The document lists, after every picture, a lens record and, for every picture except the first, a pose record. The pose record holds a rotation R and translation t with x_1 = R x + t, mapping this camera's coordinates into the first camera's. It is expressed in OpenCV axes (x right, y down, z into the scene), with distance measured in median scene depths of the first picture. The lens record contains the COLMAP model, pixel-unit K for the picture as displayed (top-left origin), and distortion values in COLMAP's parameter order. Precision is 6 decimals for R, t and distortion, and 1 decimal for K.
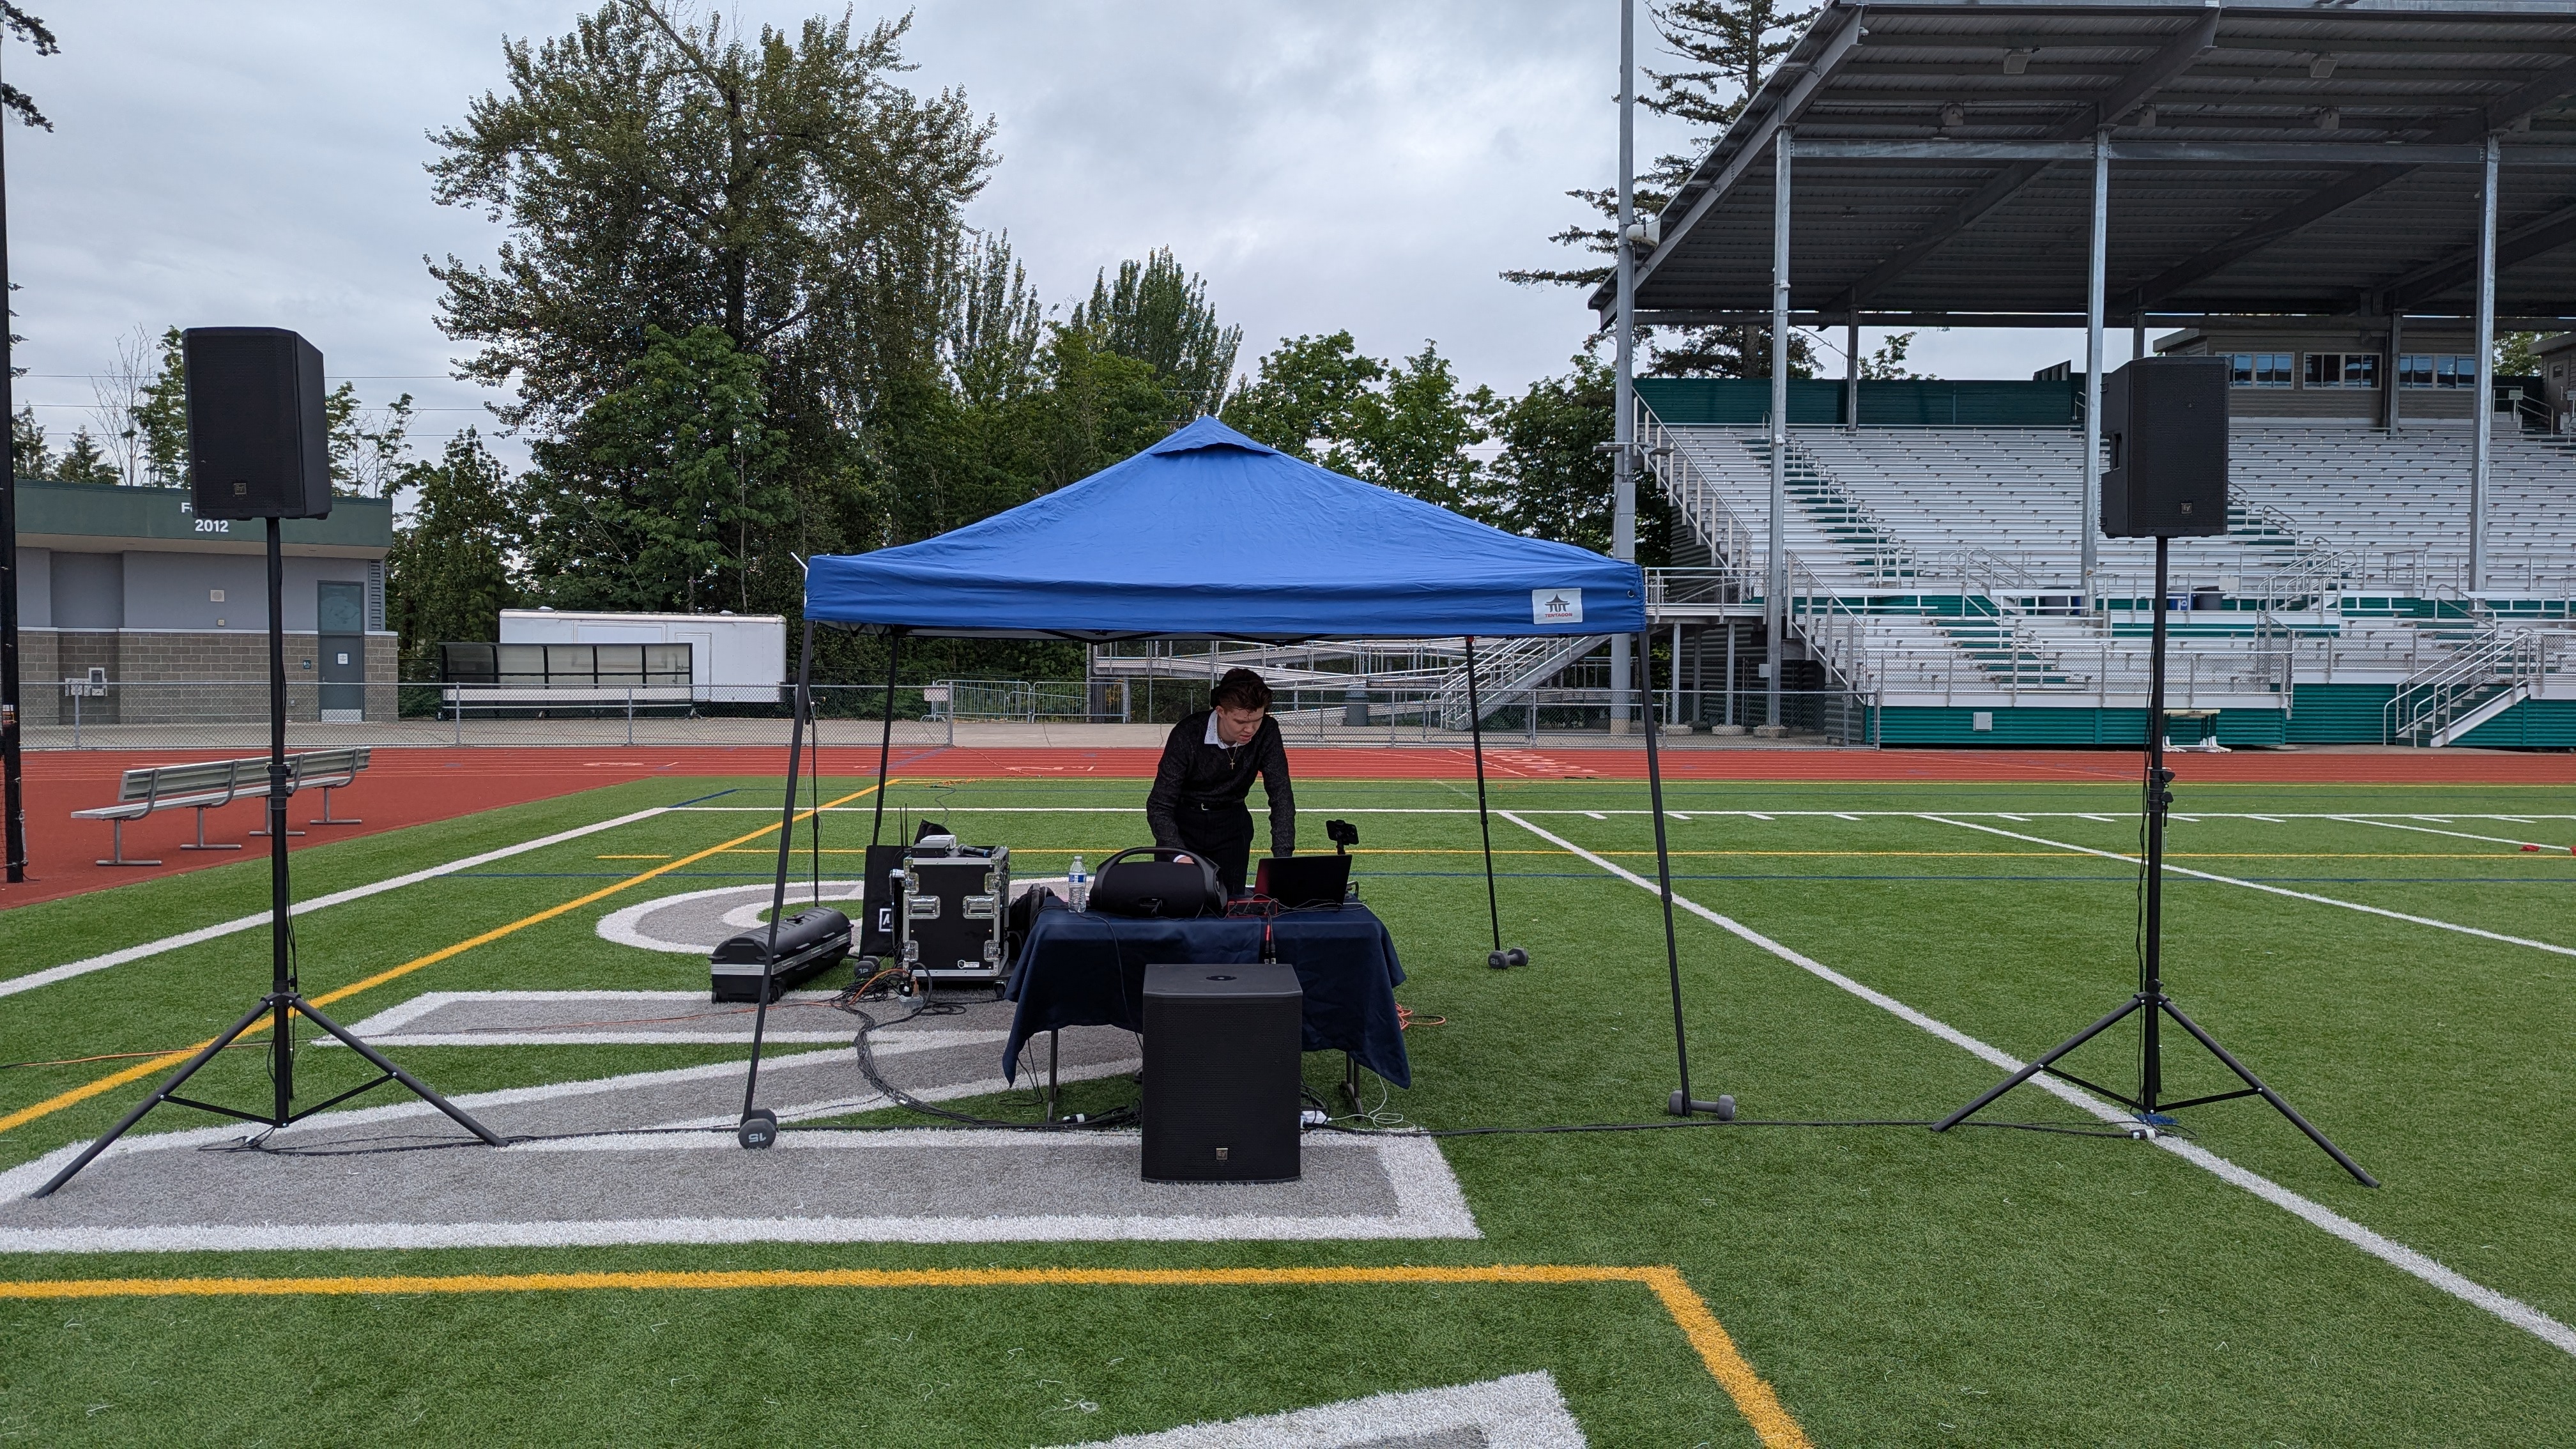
lens RADIAL K [[1919.2, 0, 1234.4], [0, 1919.2, 729.1], [0, 0, 1]] dist [0.073465, -0.061332]
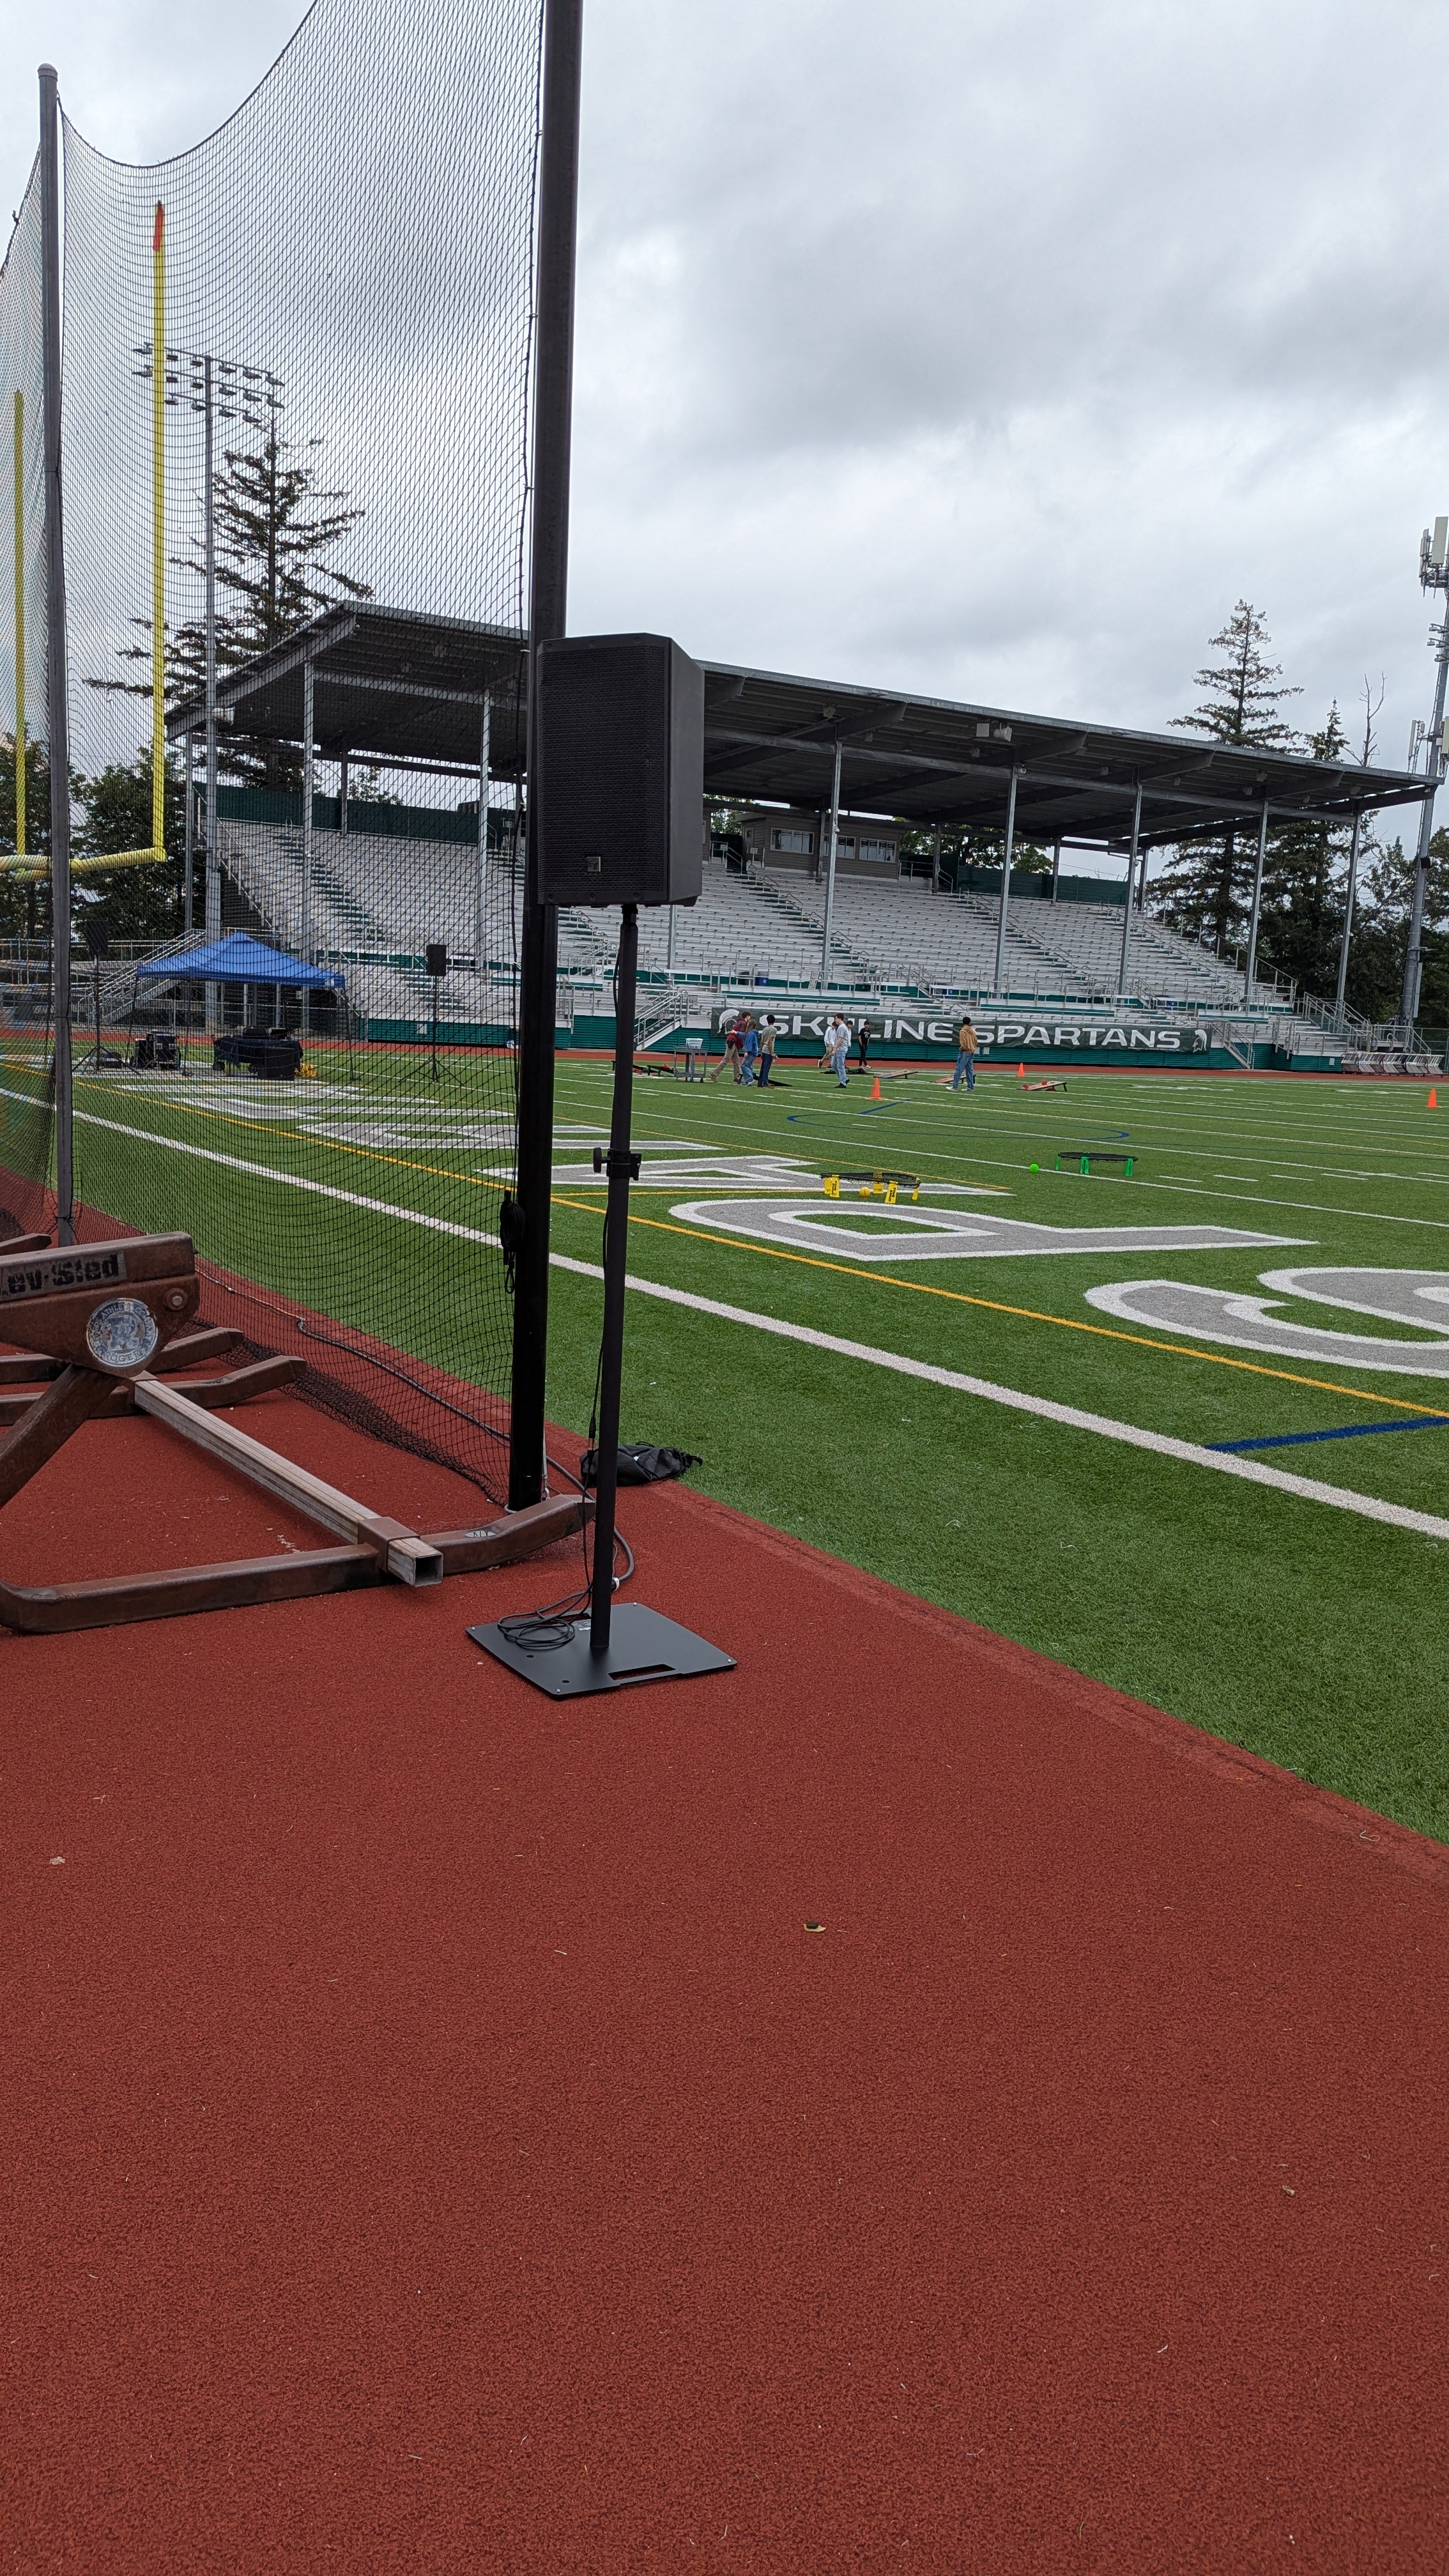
lens RADIAL K [[1919.2, 0, 711.7], [0, 1919.2, 1292.8], [0, 0, 1]] dist [0.073465, -0.061332]
pose [[0.873466, -0.034535, 0.485659, -0.193403], [-0.025754, 0.992808, 0.116918, 0.017462], [-0.486204, -0.114632, 0.866294, -0.535857]]
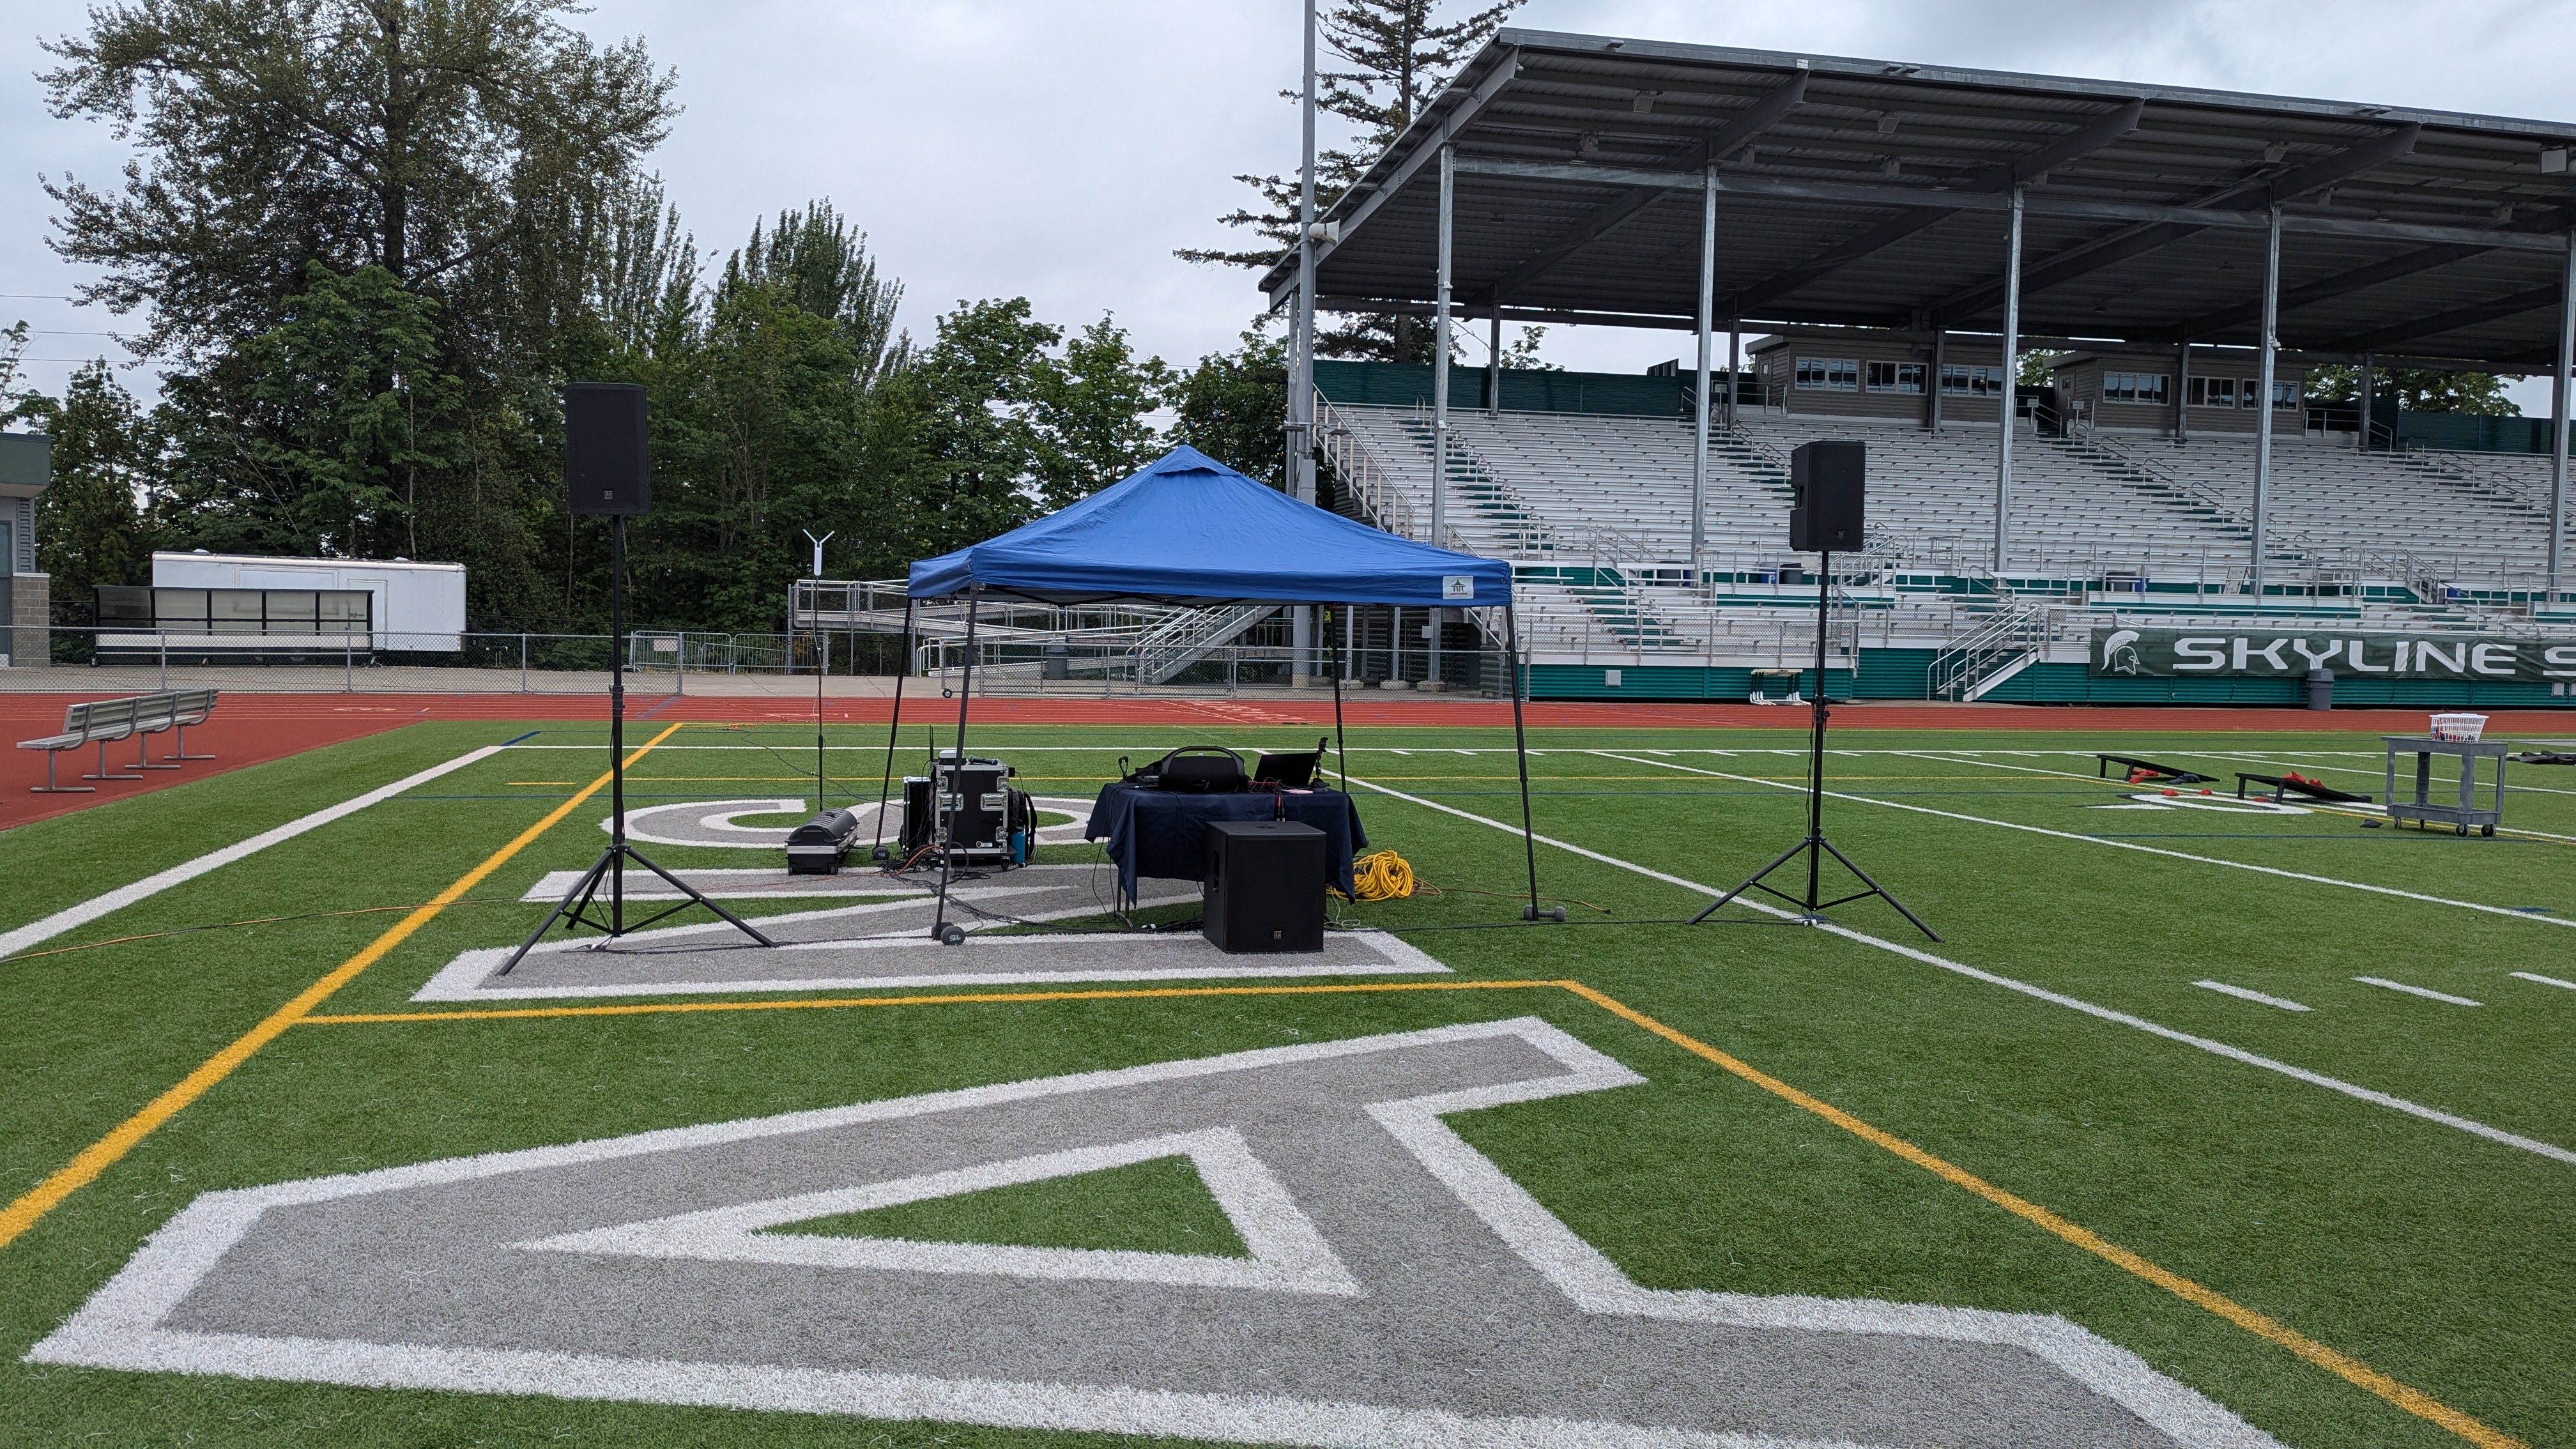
lens RADIAL K [[1919.2, 0, 1237.5], [0, 1919.2, 714.8], [0, 0, 1]] dist [0.073465, -0.061332]
pose [[0.981682, 0.003258, 0.190496, -0.037288], [-0.006142, 0.999875, 0.014555, 0.001941], [-0.190425, -0.015459, 0.981580, -0.058552]]
